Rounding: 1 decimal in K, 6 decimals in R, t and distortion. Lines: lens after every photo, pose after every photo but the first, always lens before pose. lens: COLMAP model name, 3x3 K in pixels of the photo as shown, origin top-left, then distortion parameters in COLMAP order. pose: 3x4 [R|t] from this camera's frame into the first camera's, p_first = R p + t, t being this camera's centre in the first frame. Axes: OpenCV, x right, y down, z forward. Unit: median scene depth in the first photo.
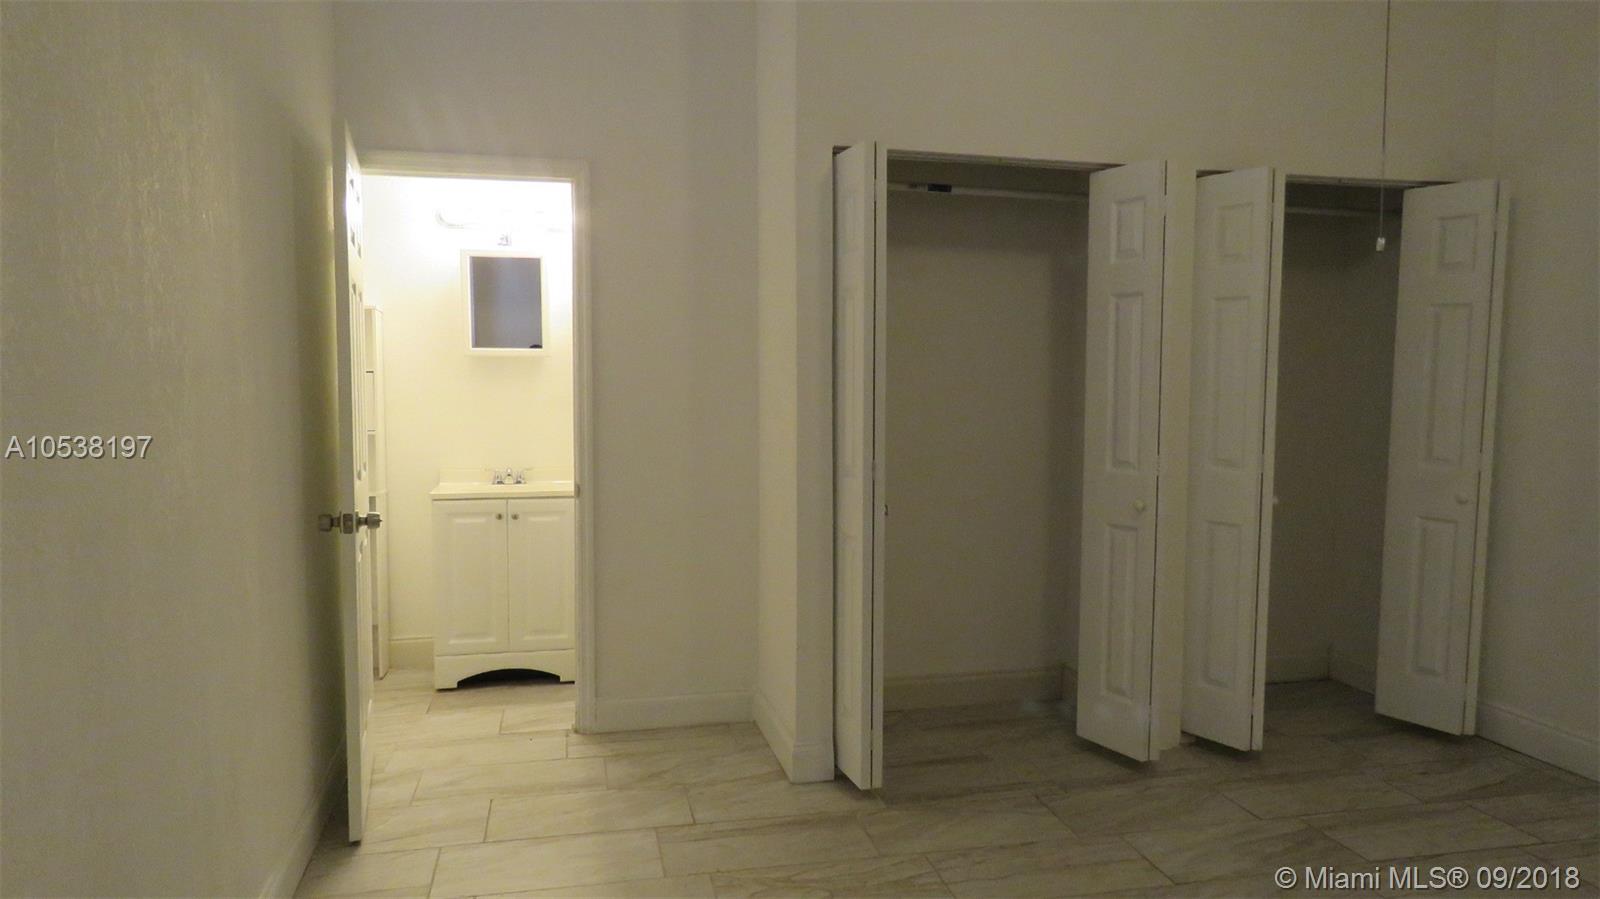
lens RADIAL K [[1022.1, 0, 800.0], [0, 1022.1, 449.5], [0, 0, 1]] dist [-0.009052, 0.015321]
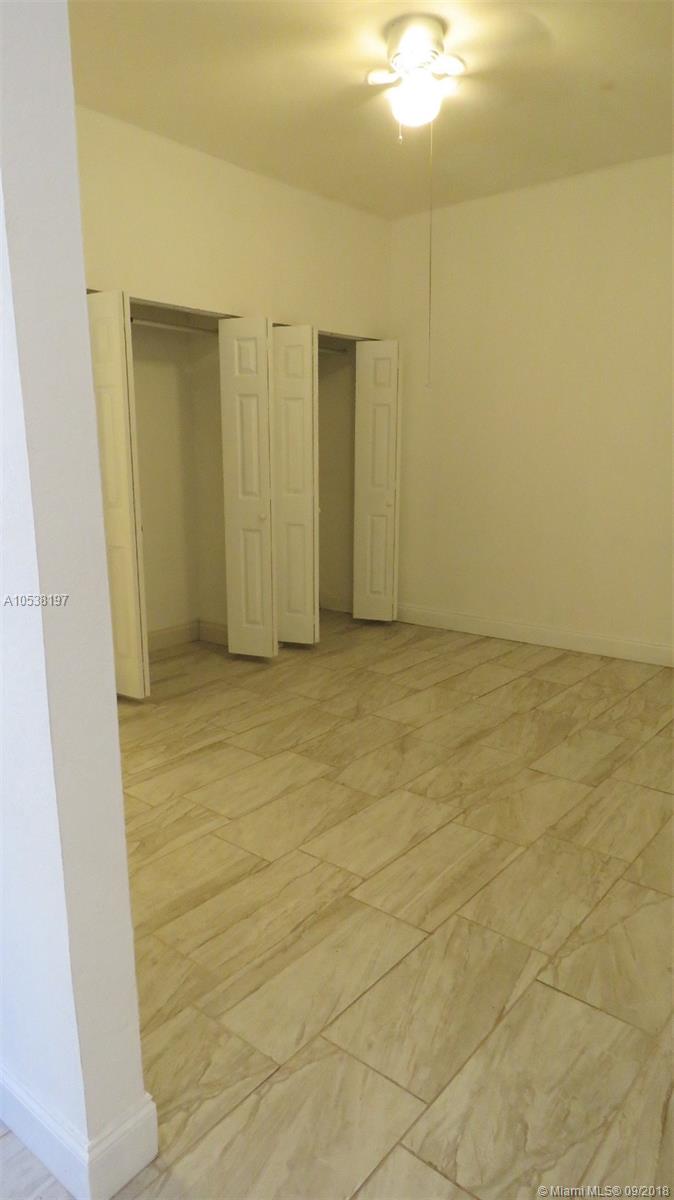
lens RADIAL K [[766.6, 0, 337.0], [0, 766.6, 600.0], [0, 0, 1]] dist [-0.009052, 0.015321]
pose [[0.789941, -0.129182, 0.599421, -0.372141], [0.049364, 0.987781, 0.147824, 0.006859], [-0.611192, -0.087182, 0.786666, -0.140782]]
